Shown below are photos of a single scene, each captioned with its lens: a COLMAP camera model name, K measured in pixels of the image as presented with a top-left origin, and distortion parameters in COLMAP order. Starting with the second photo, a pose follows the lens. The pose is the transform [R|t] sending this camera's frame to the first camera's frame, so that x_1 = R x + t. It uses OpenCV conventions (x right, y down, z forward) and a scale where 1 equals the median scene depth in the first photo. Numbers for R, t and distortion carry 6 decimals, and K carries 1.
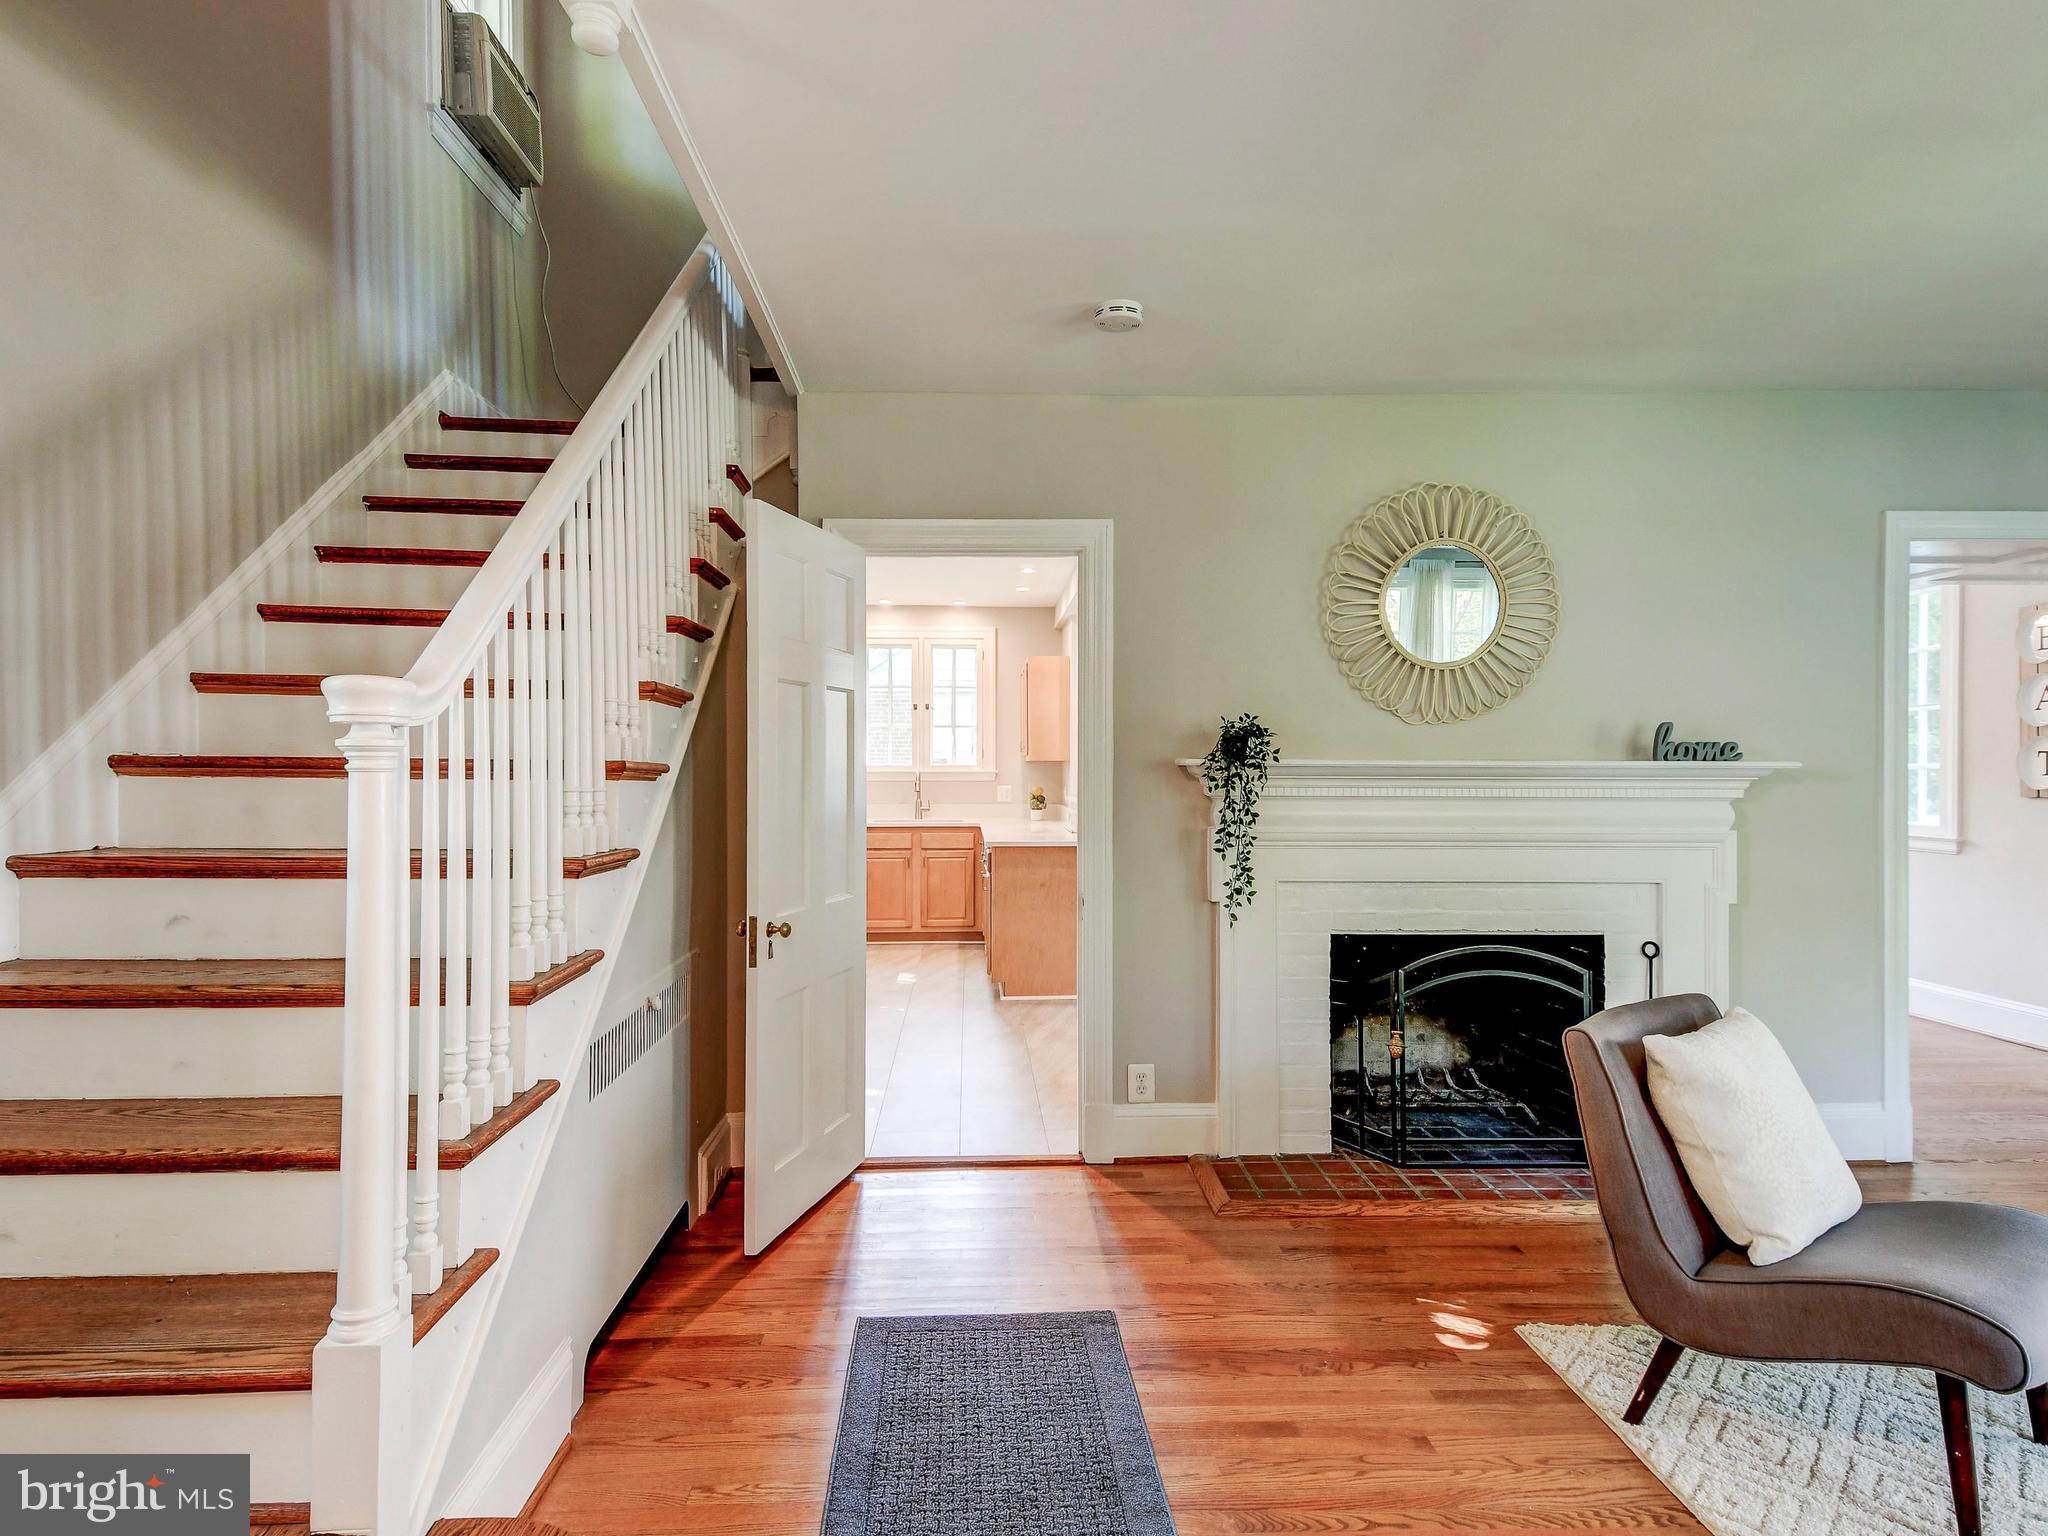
lens RADIAL K [[1182.5, 0, 1022.6], [0, 1182.5, 768.4], [0, 0, 1]] dist [0.078409, -0.038332]
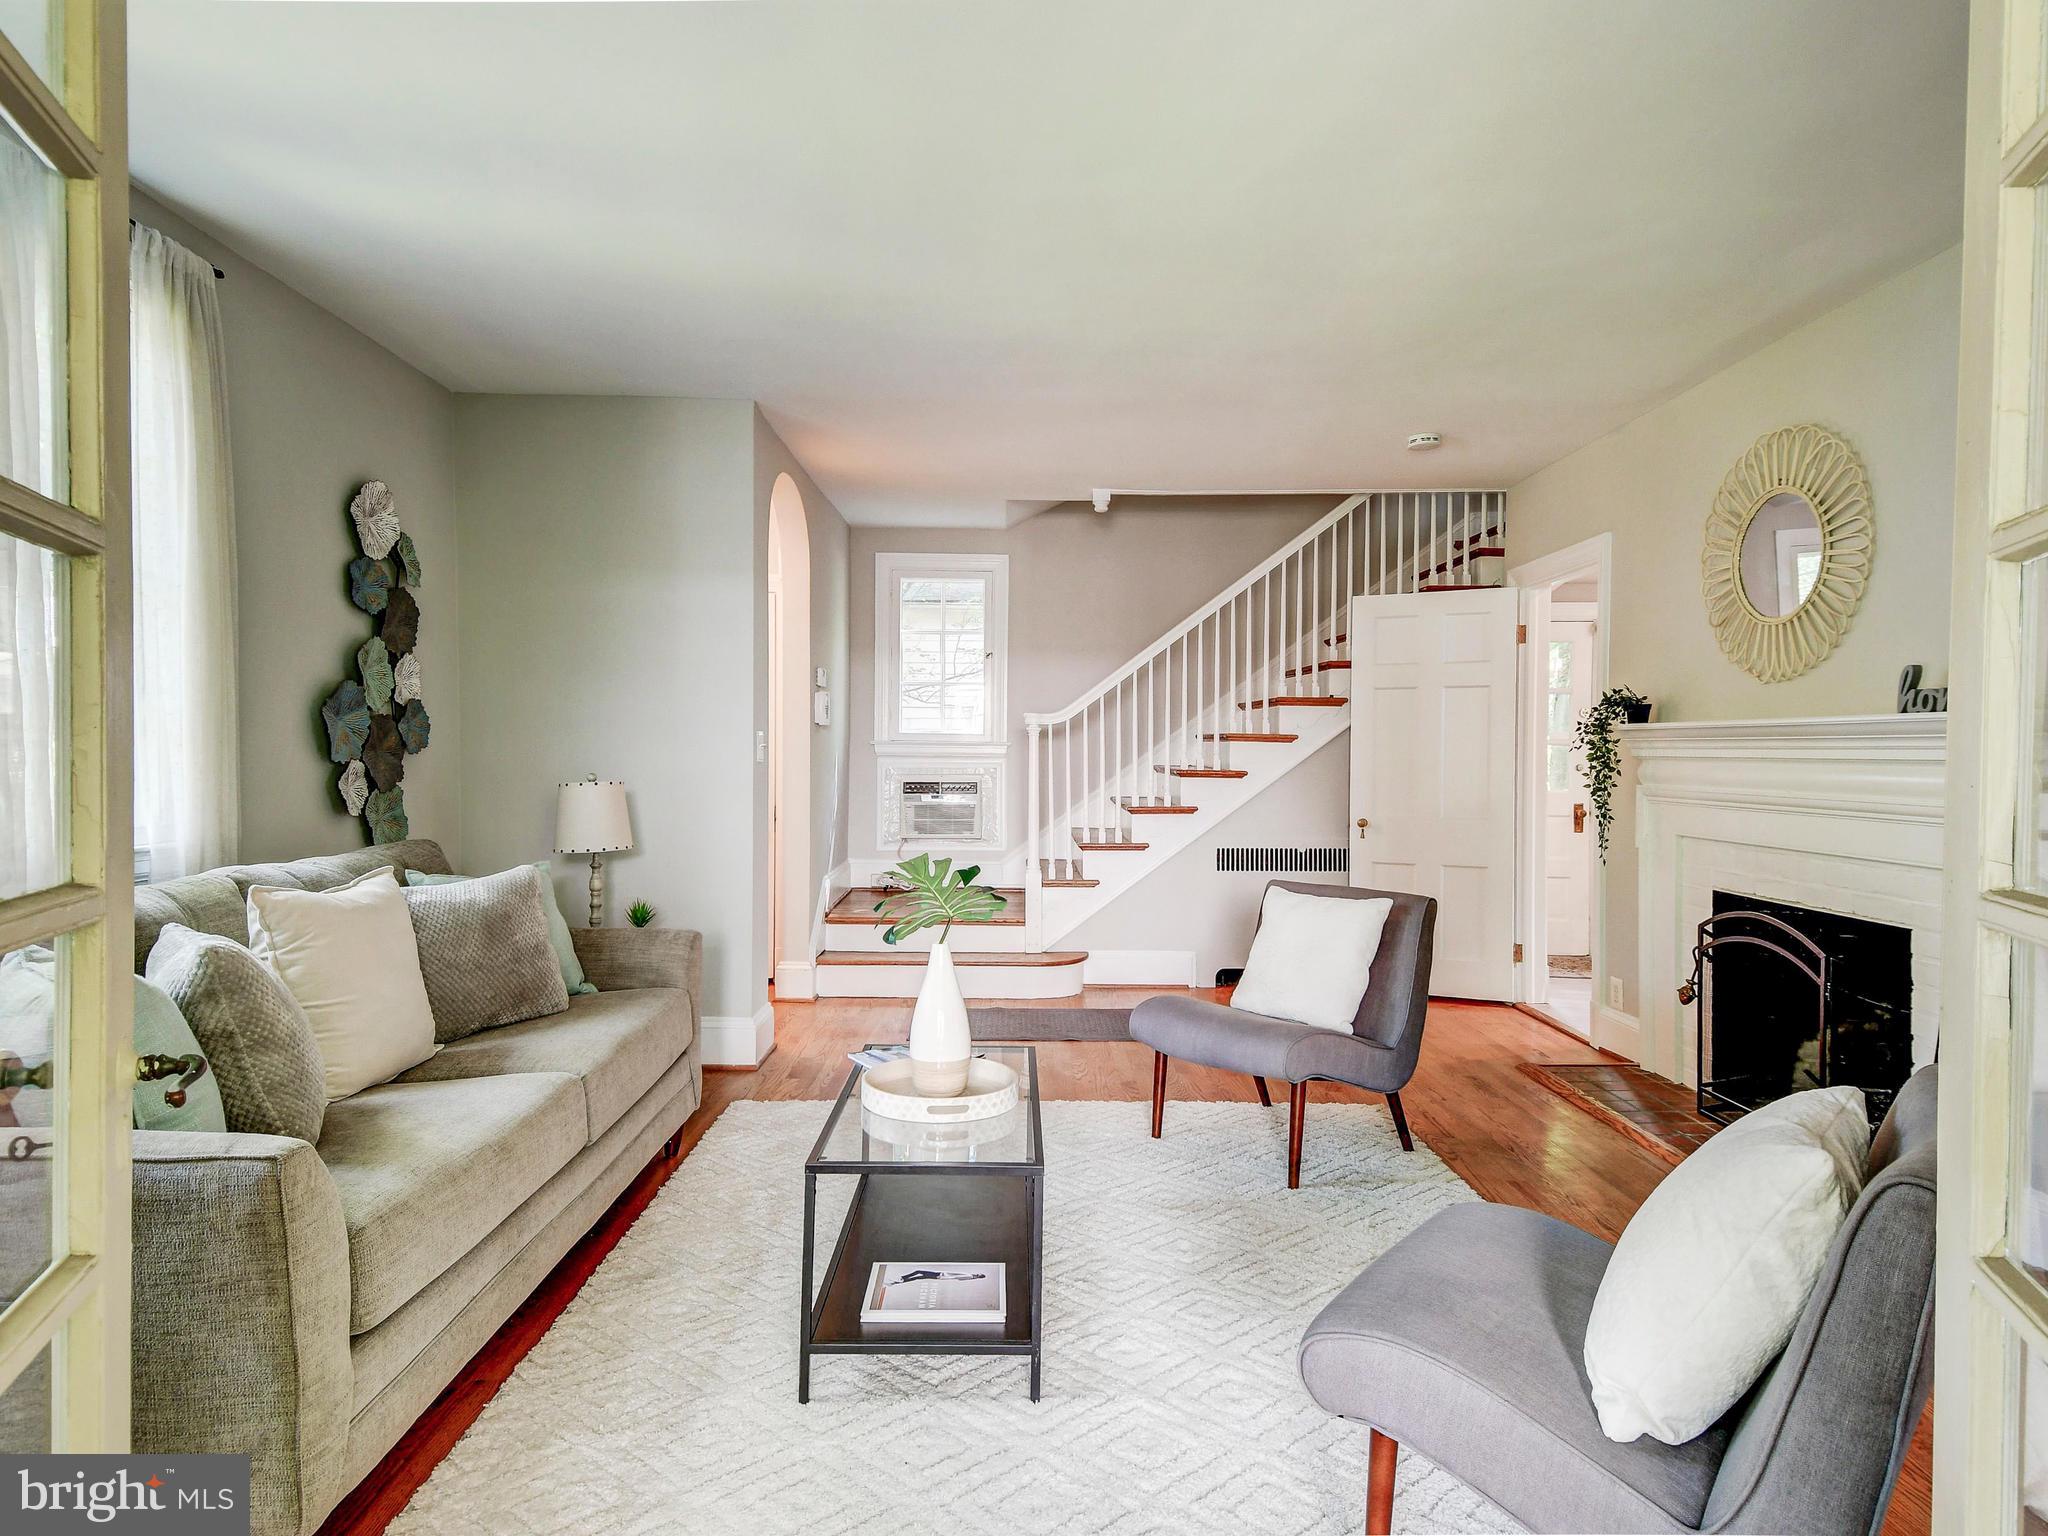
lens RADIAL K [[1182.5, 0, 1018.4], [0, 1182.5, 775.1], [0, 0, 1]] dist [0.078409, -0.038332]
pose [[-0.045709, 0.019038, -0.998773, 1.353947], [-0.005515, 0.999798, 0.019310, 0.021717], [0.998940, 0.006391, -0.045595, 0.442584]]
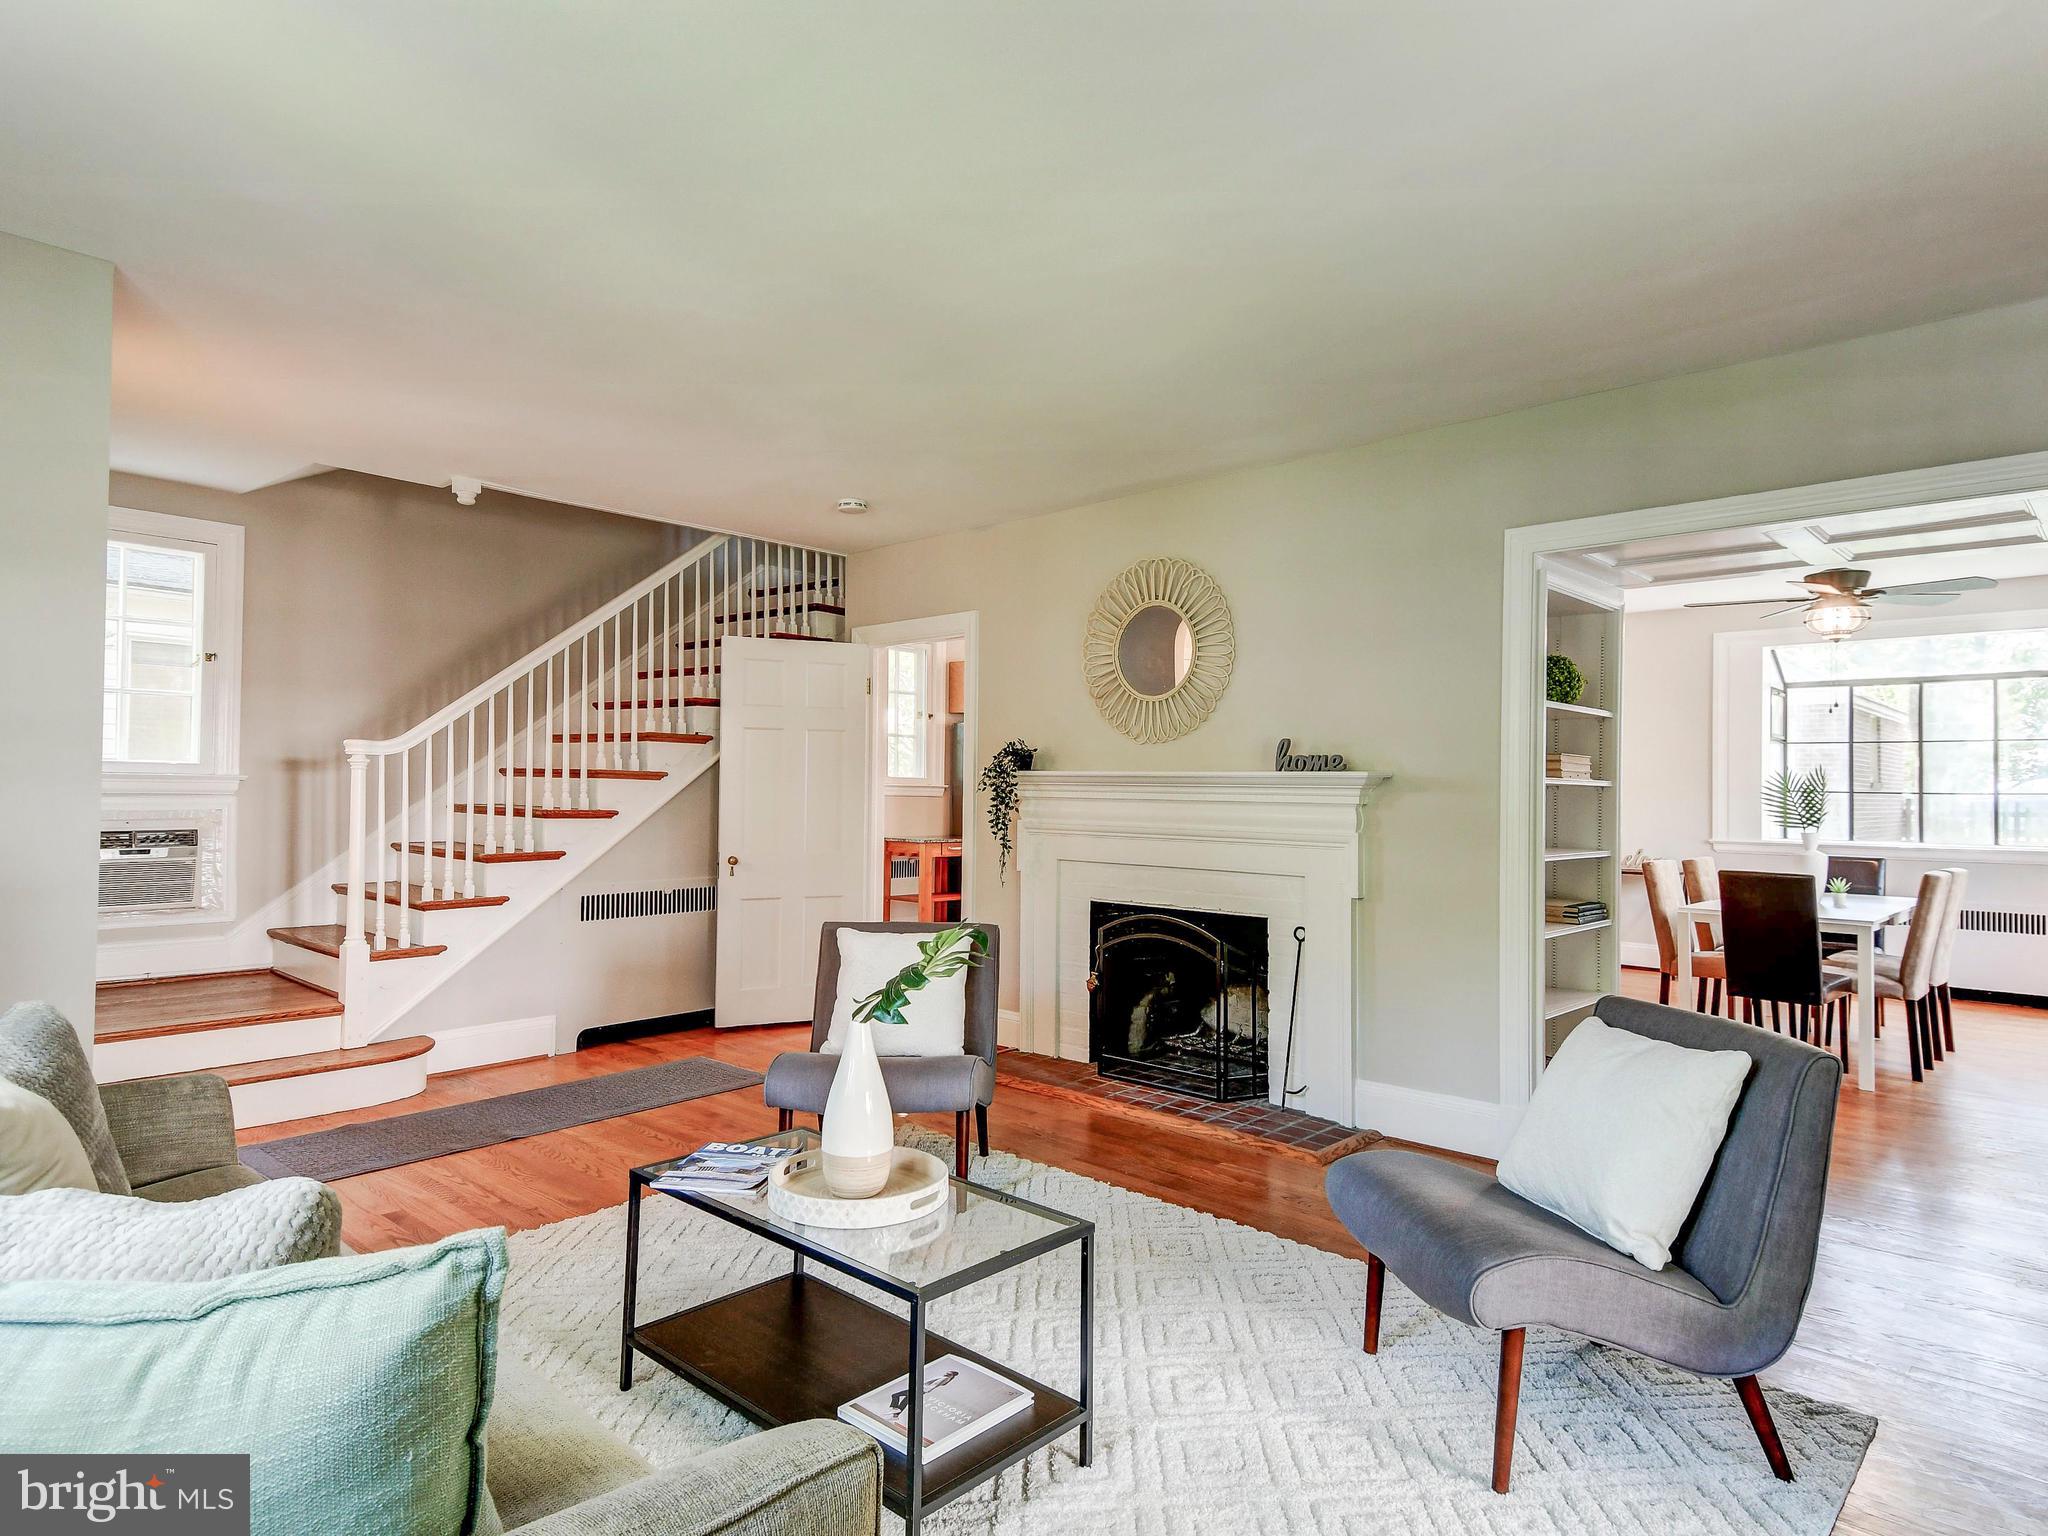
lens RADIAL K [[1182.5, 0, 1038.5], [0, 1182.5, 769.7], [0, 0, 1]] dist [0.078409, -0.038332]
pose [[0.708337, -0.004094, -0.705863, 1.173769], [-0.010310, 0.999817, -0.016145, 0.013276], [0.705799, 0.018714, 0.708165, 0.004127]]
